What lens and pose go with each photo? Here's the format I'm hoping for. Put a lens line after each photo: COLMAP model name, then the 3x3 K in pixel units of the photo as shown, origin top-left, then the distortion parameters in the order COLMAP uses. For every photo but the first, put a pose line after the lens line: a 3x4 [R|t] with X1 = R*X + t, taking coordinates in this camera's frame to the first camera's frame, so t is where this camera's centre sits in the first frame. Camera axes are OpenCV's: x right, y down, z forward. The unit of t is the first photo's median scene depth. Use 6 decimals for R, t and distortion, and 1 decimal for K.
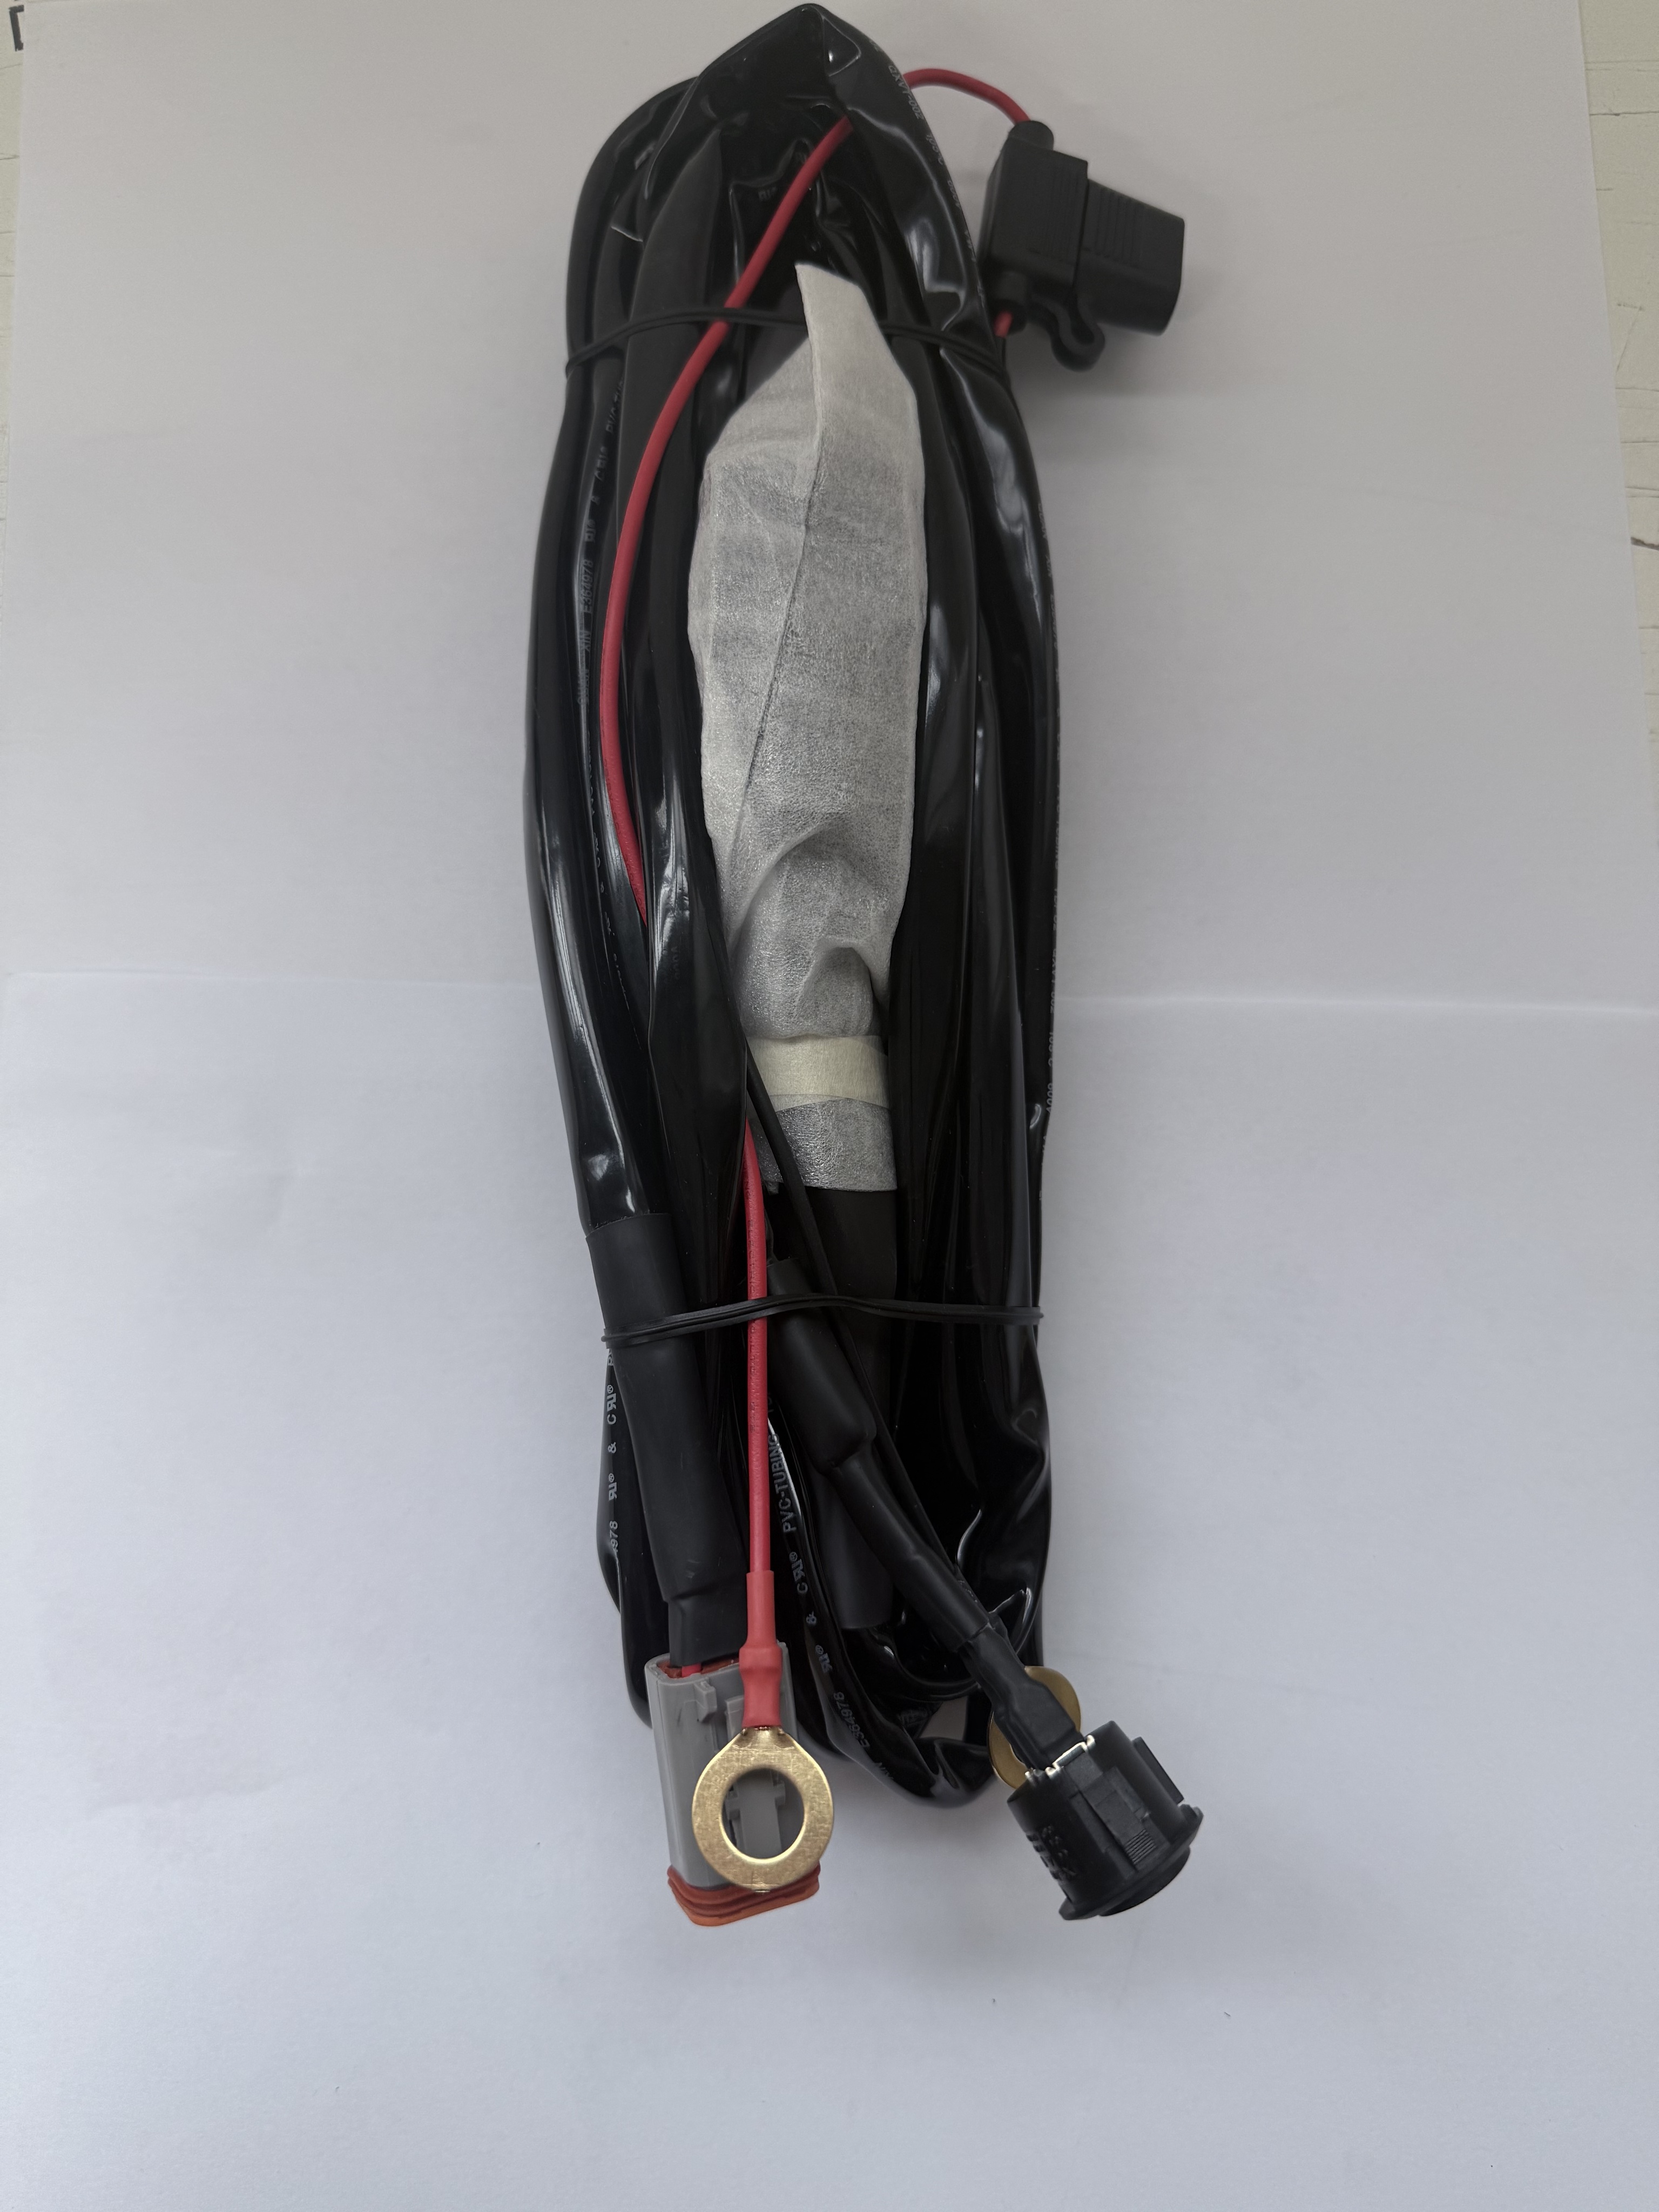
lens RADIAL K [[1491.1, 0, 836.2], [0, 1491.1, 1098.9], [0, 0, 1]] dist [0.004501, -0.033094]
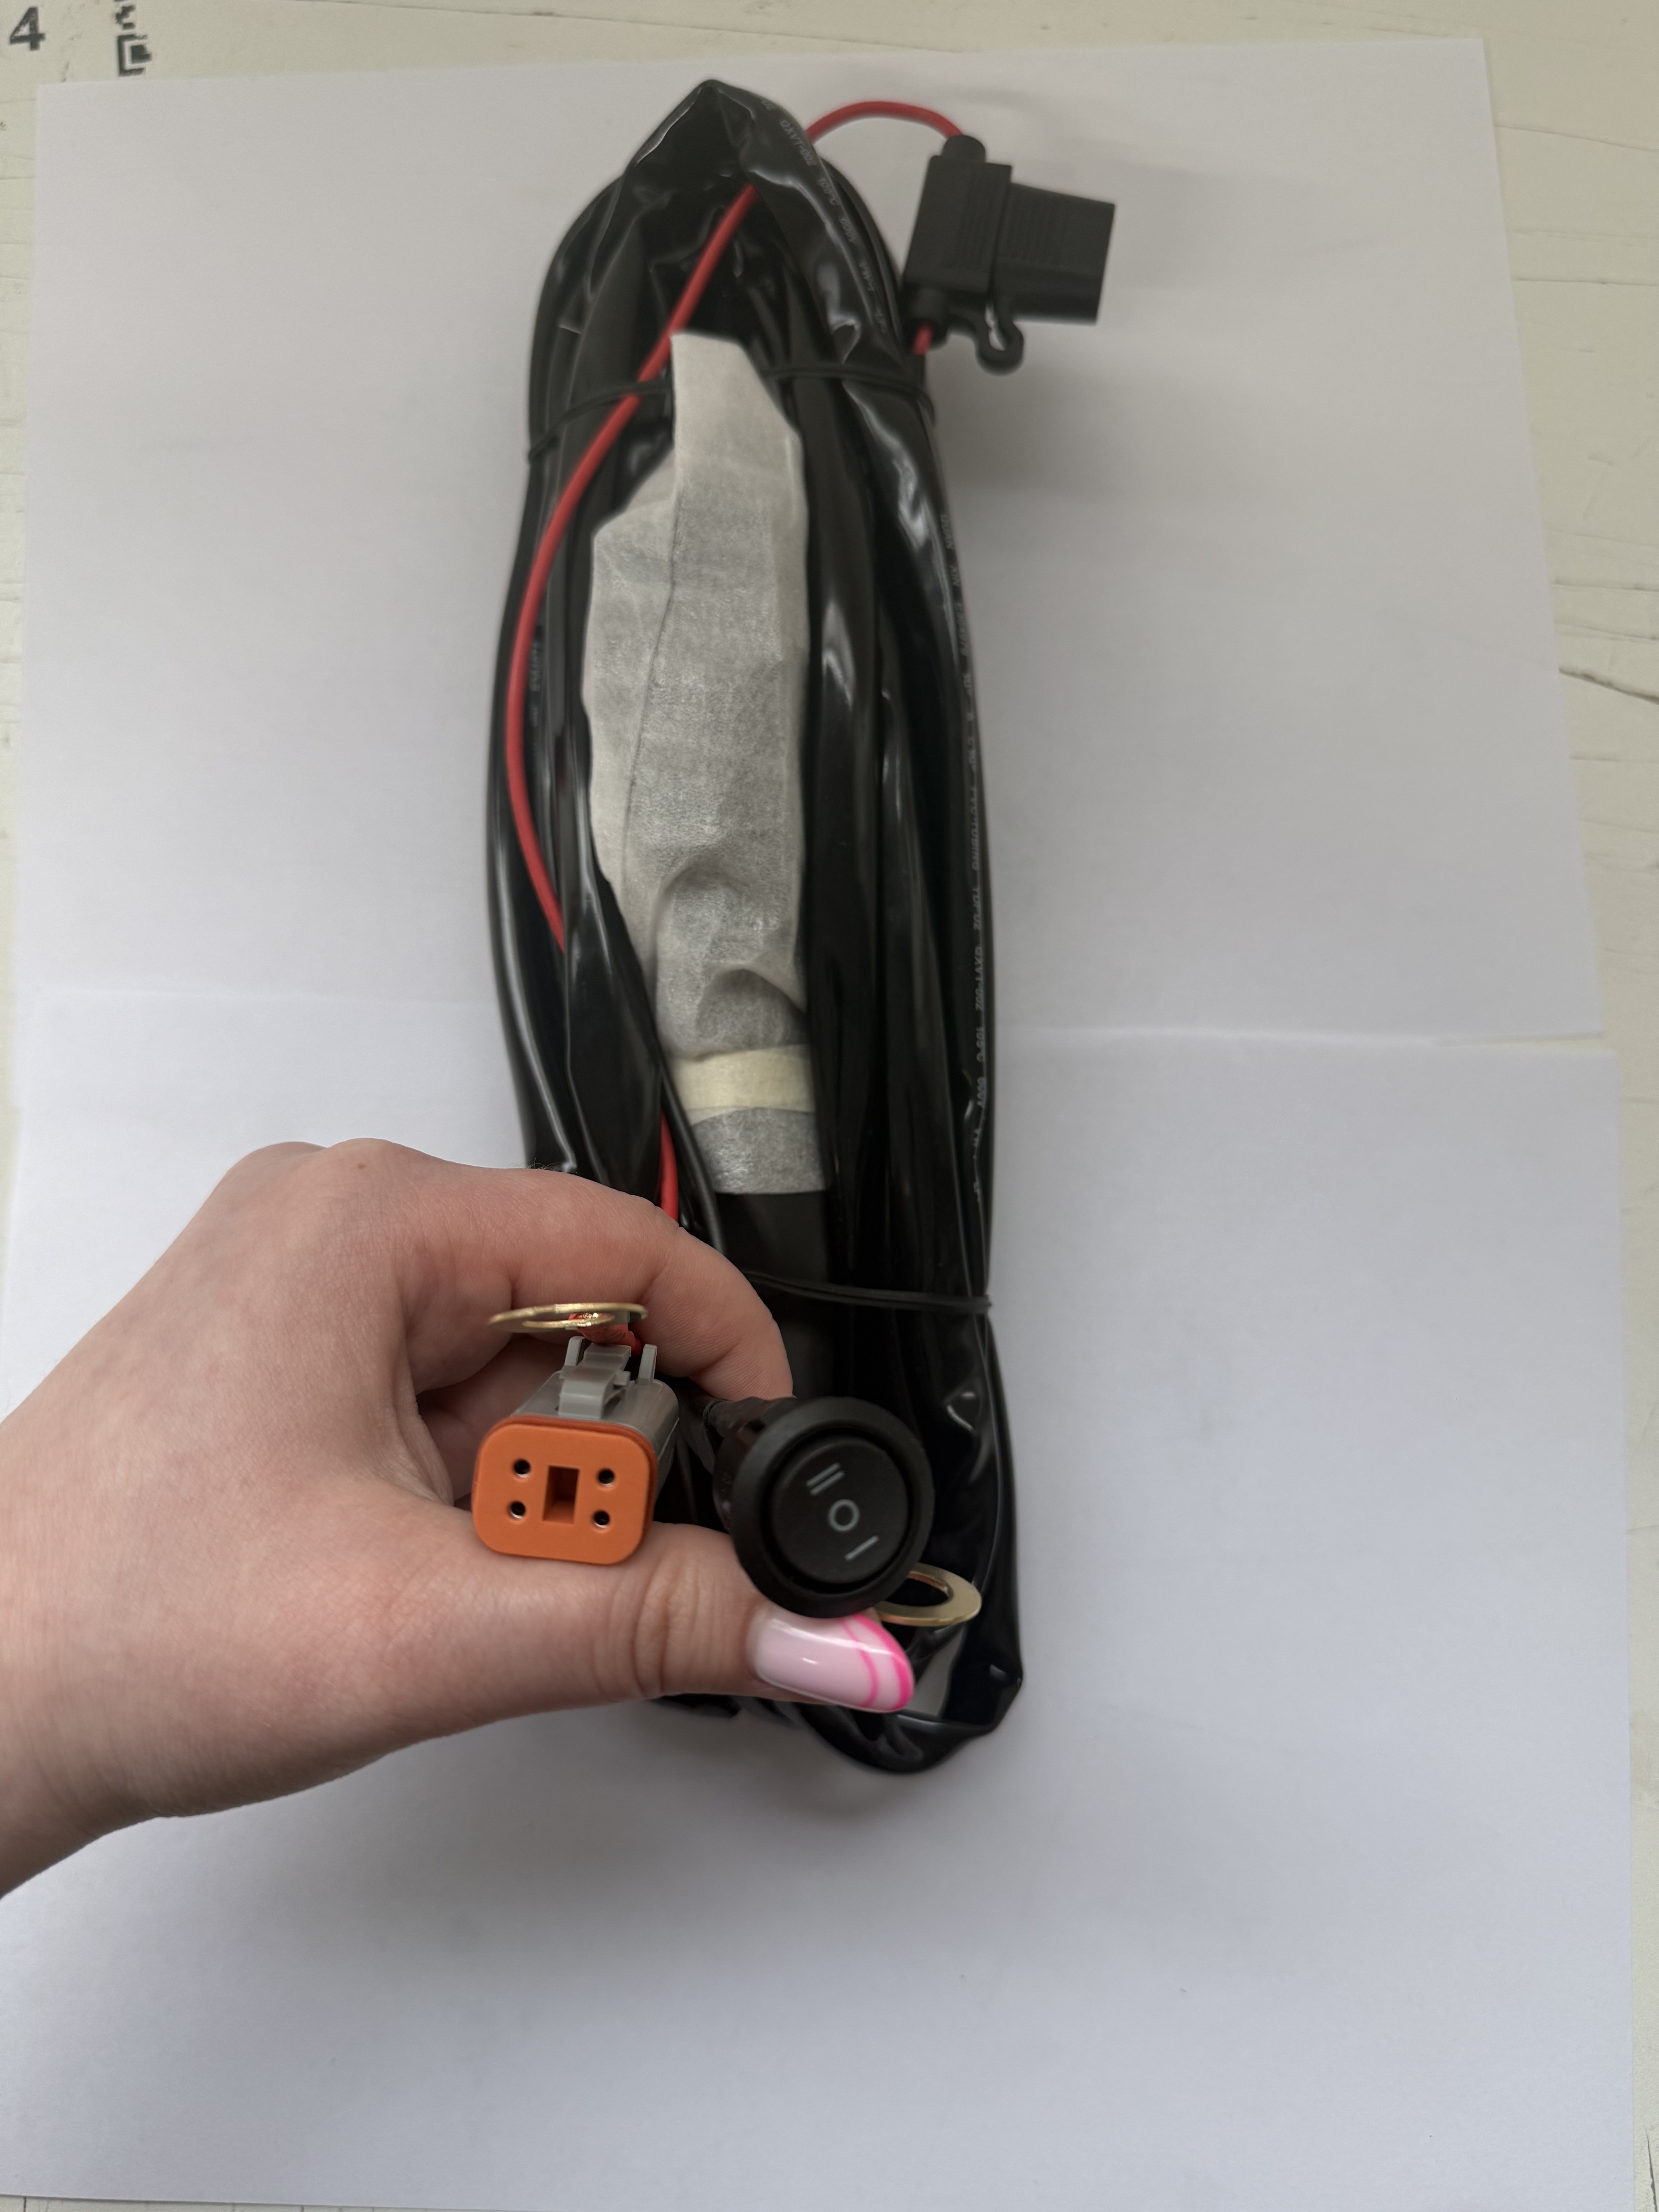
lens RADIAL K [[1491.1, 0, 836.2], [0, 1491.1, 1098.9], [0, 0, 1]] dist [0.004501, -0.033094]
pose [[0.971238, -0.074856, -0.226038, 0.307607], [0.075650, 0.997121, -0.005160, 0.003295], [0.225774, -0.012088, 0.974105, -0.027327]]
